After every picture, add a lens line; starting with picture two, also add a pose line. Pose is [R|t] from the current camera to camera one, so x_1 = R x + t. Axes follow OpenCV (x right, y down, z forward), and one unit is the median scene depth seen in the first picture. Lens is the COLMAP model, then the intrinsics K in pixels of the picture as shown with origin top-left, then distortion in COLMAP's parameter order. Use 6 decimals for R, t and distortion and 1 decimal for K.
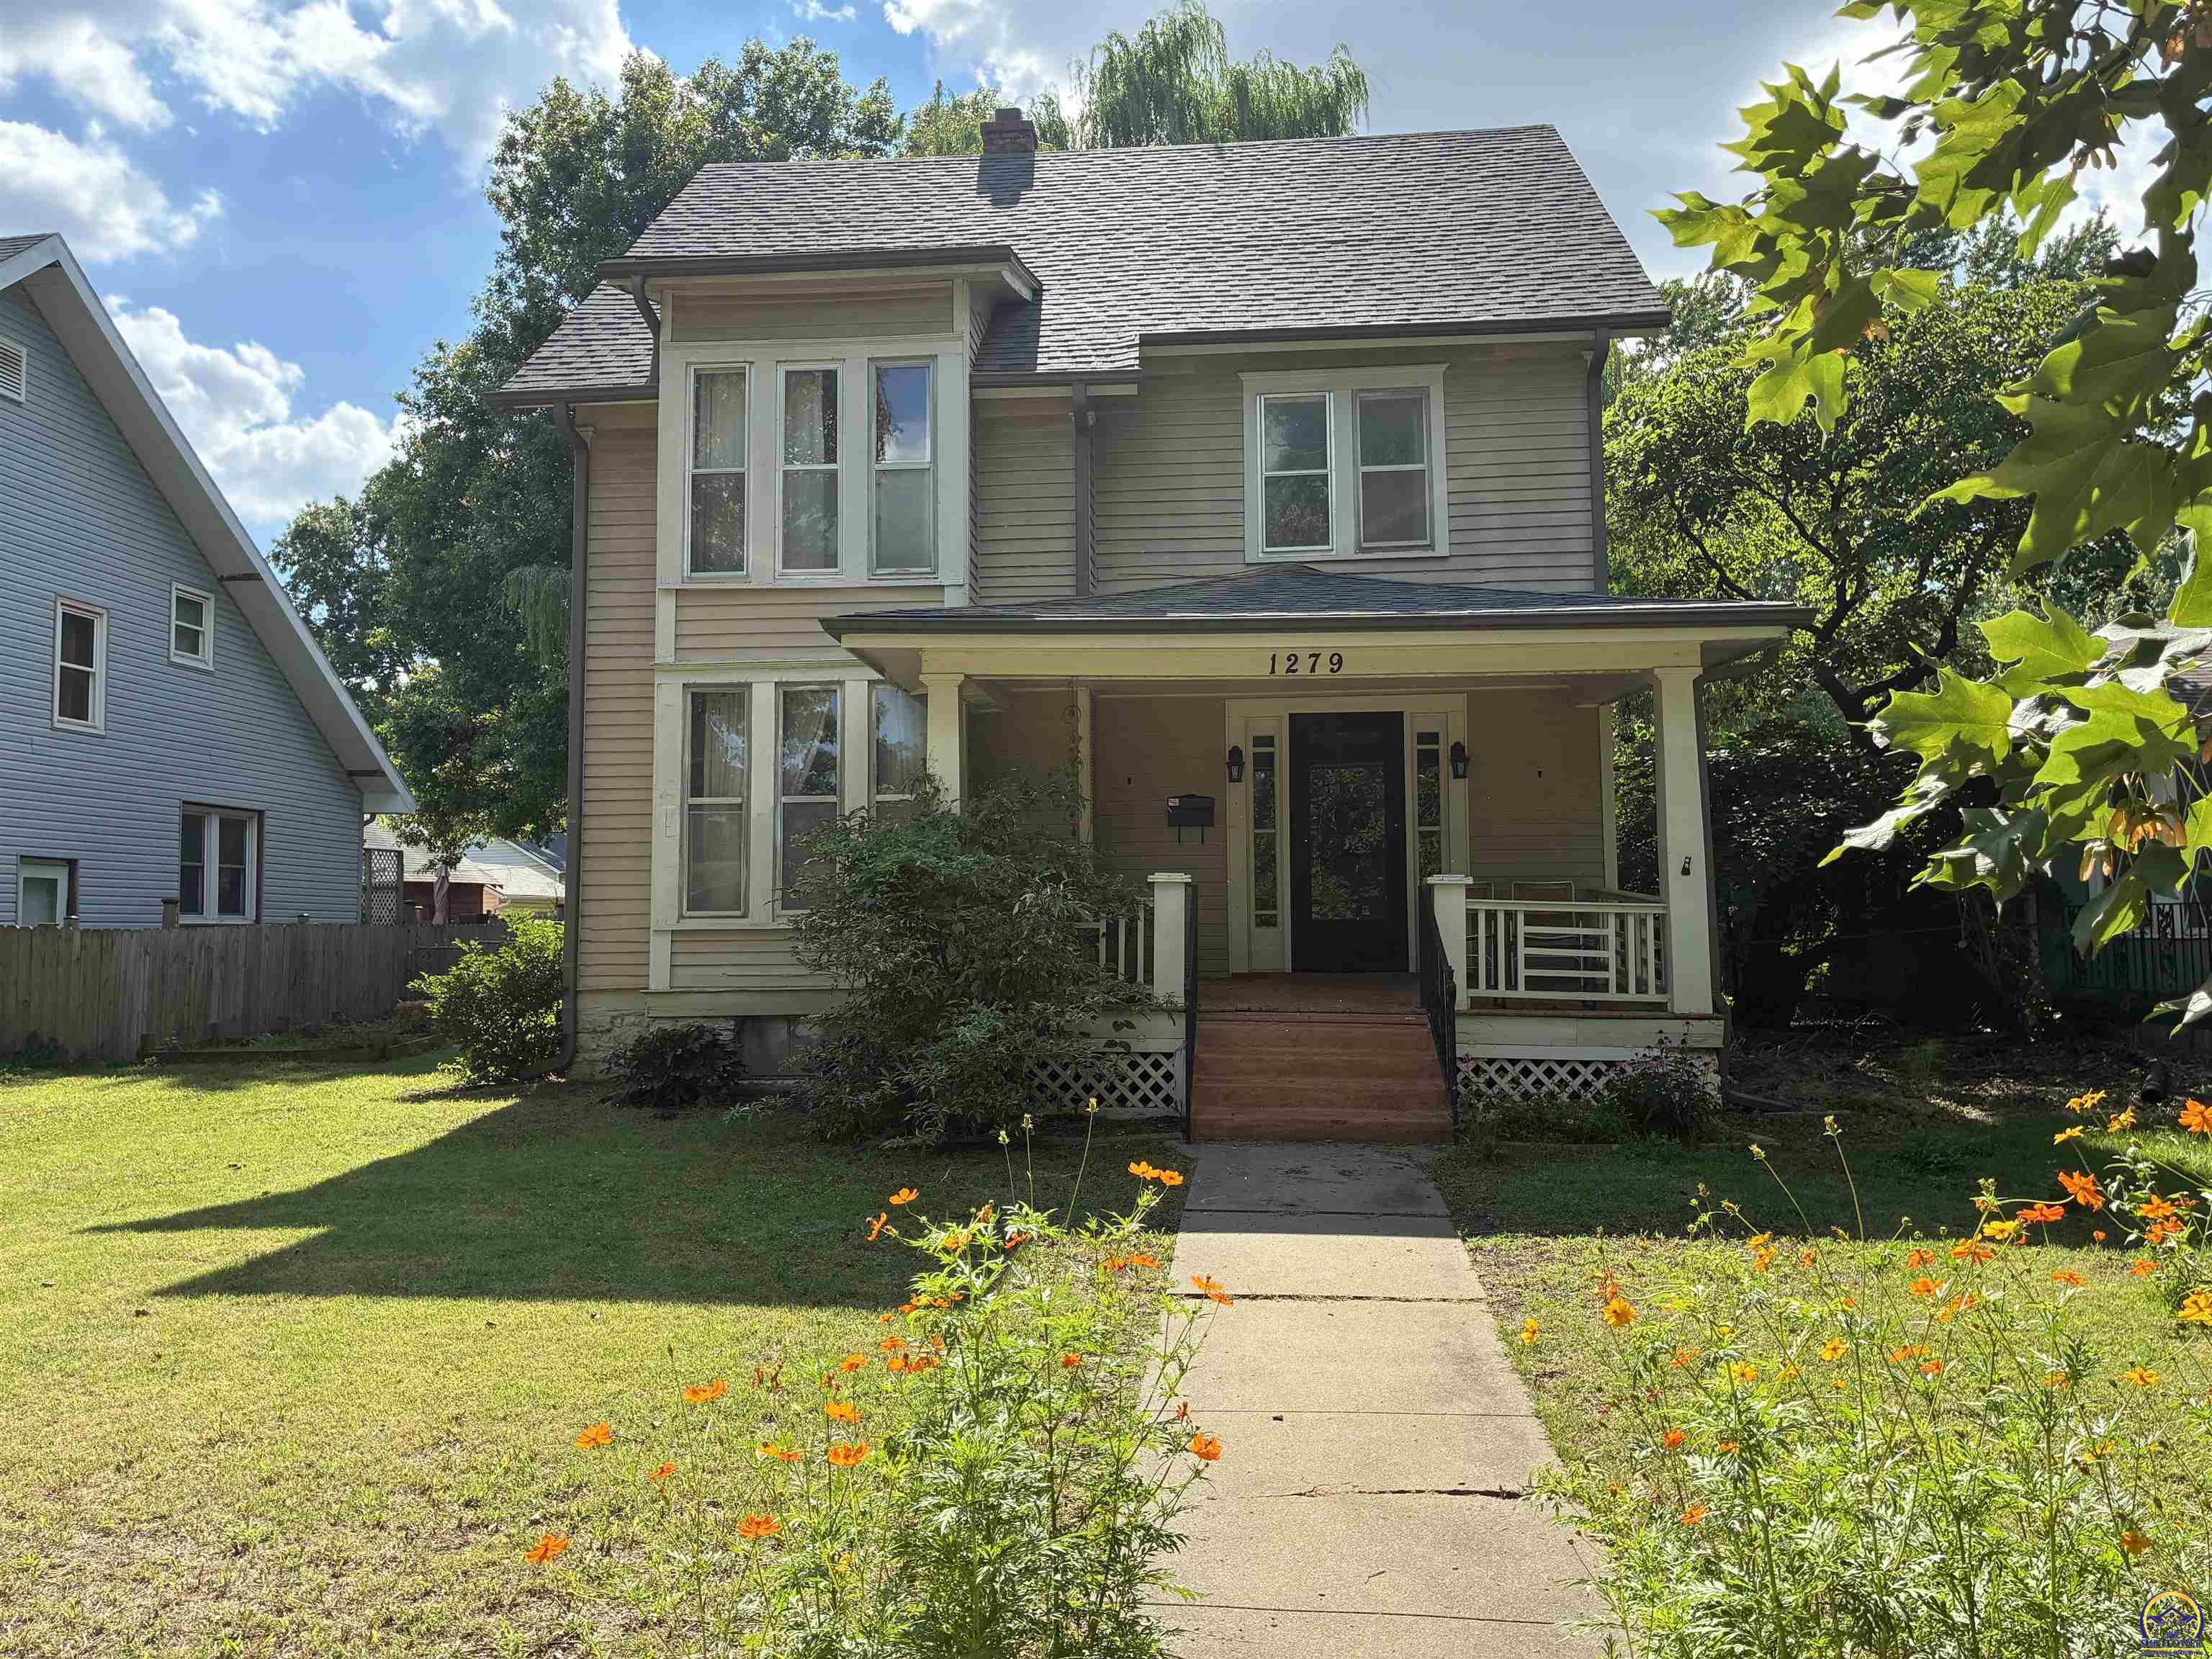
lens RADIAL K [[1723.1, 0, 1094.1], [0, 1723.1, 825.7], [0, 0, 1]] dist [0.064789, -0.093154]
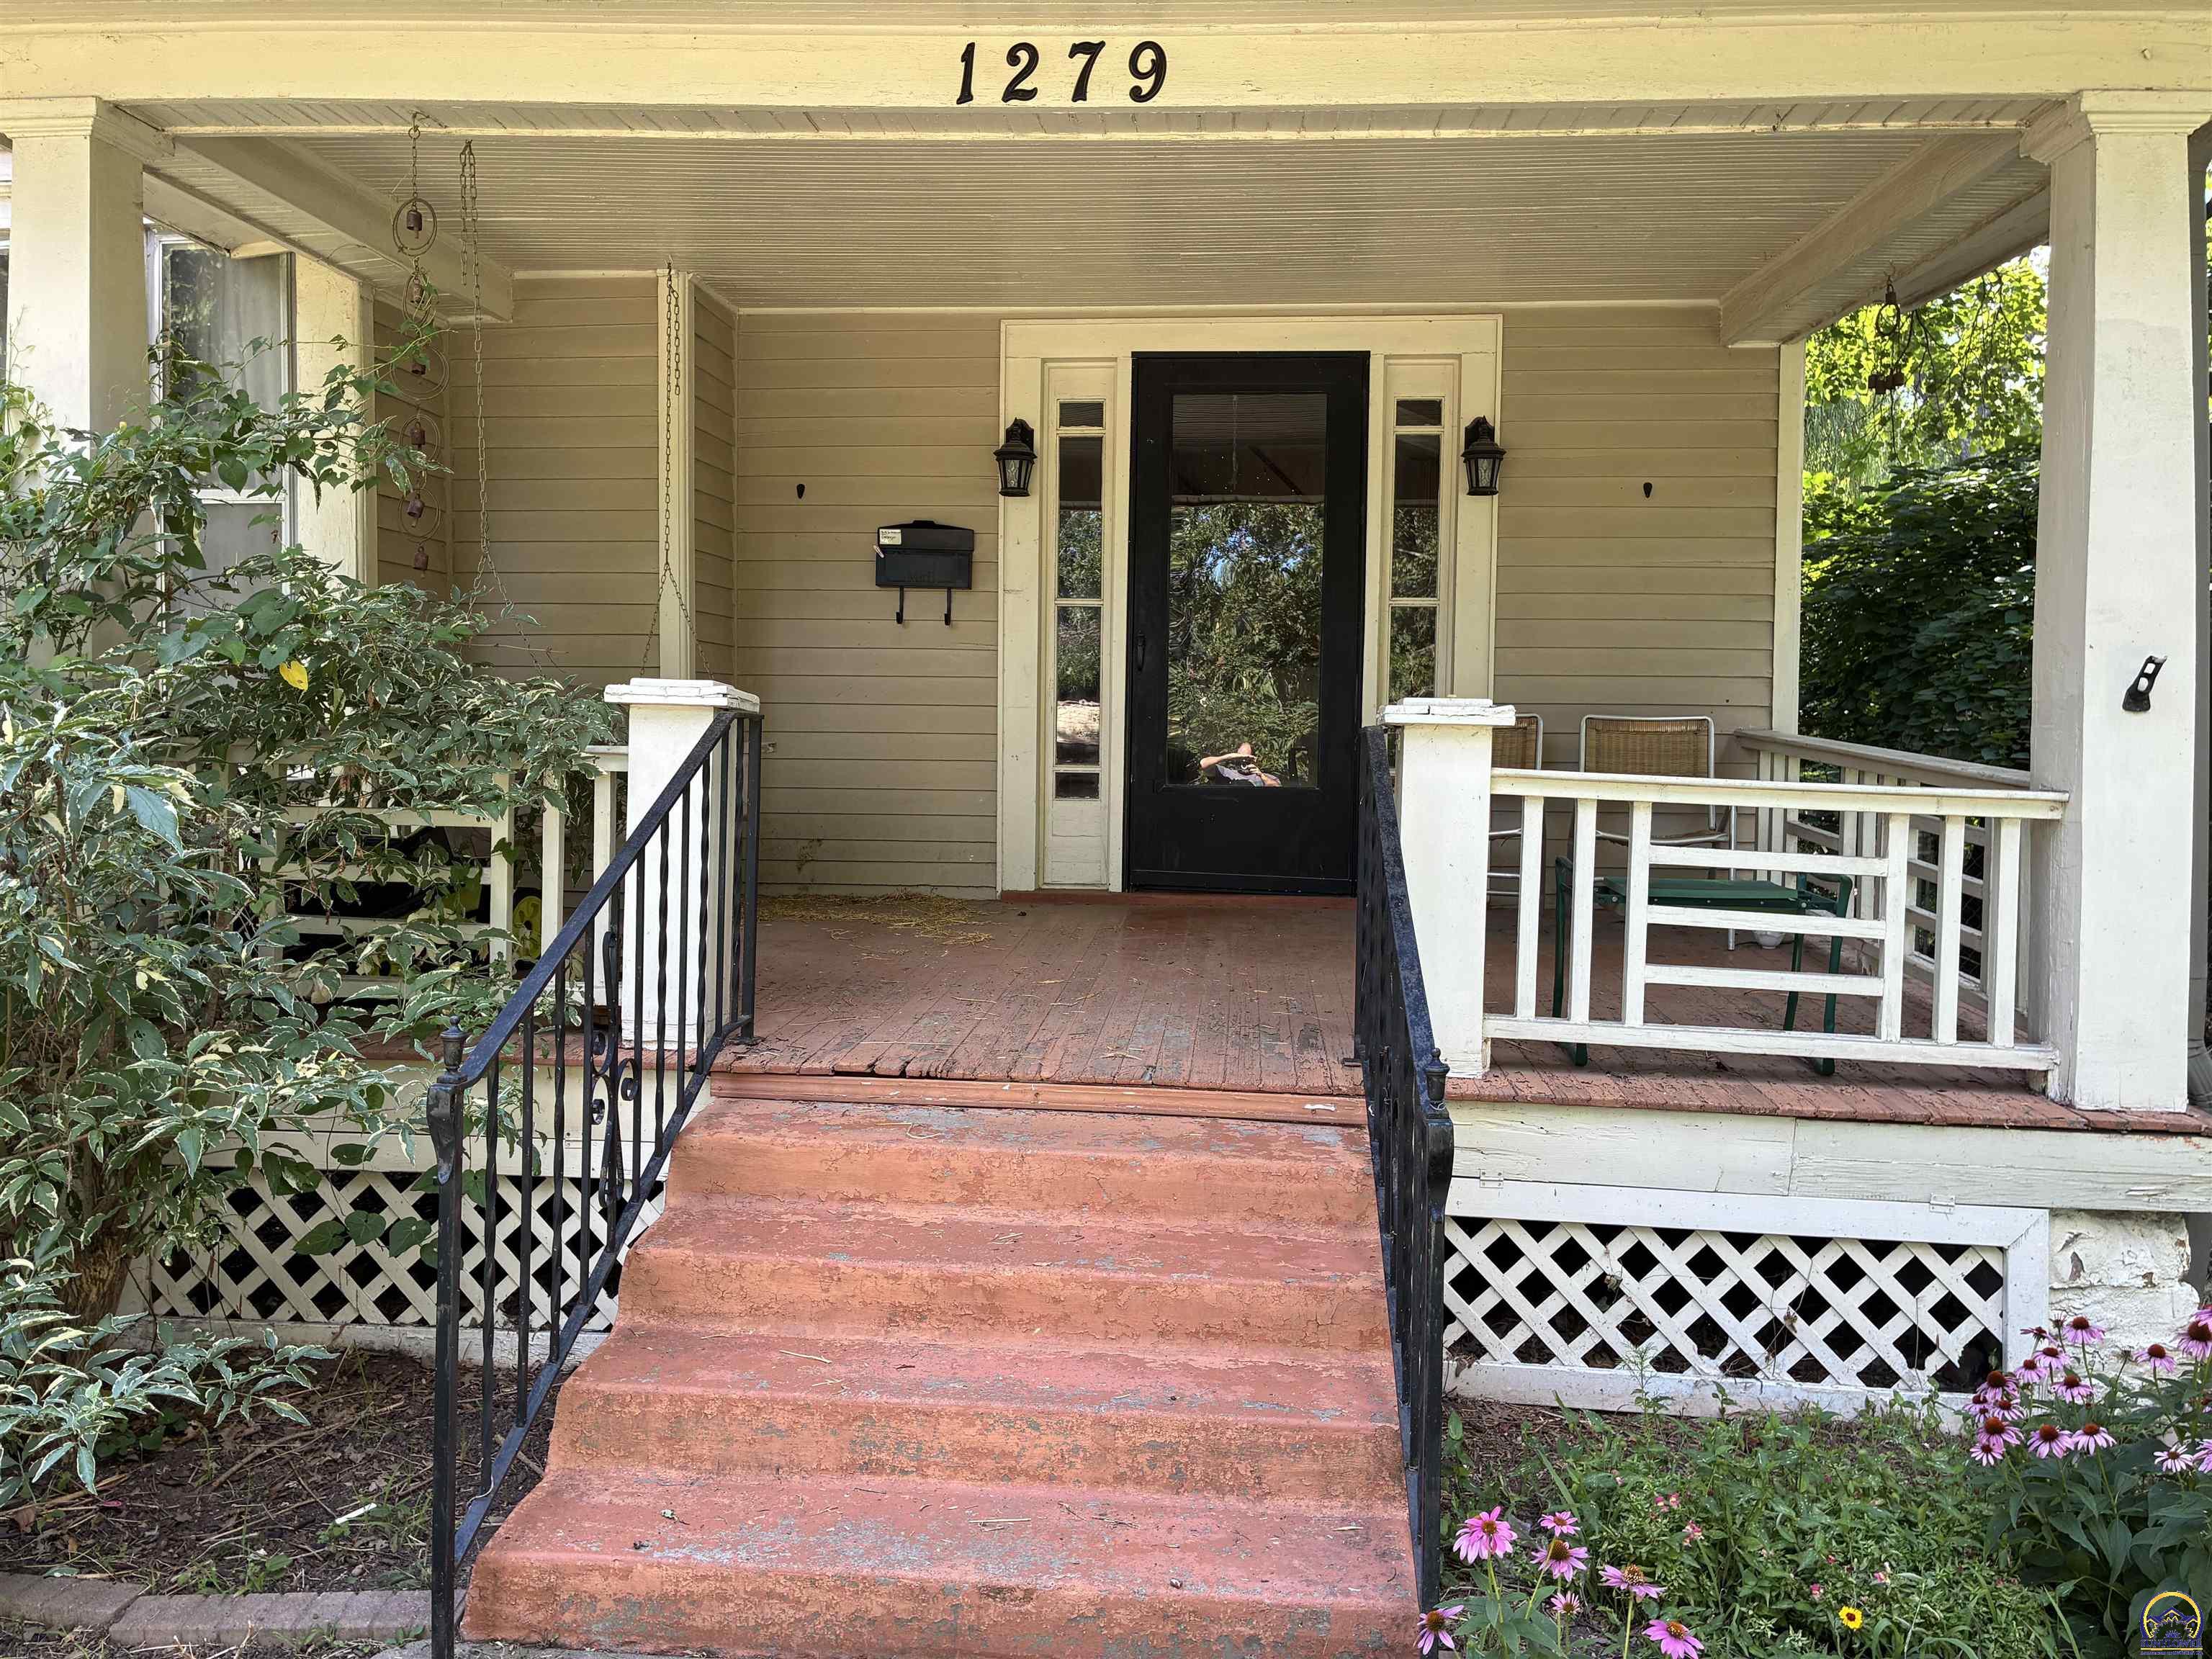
lens RADIAL K [[1723.1, 0, 1114.9], [0, 1723.1, 831.8], [0, 0, 1]] dist [0.064789, -0.093154]
pose [[0.999749, 0.019509, 0.011056, 0.134035], [-0.020606, 0.993746, 0.109749, 0.018244], [-0.008846, -0.109950, 0.993898, 0.645487]]
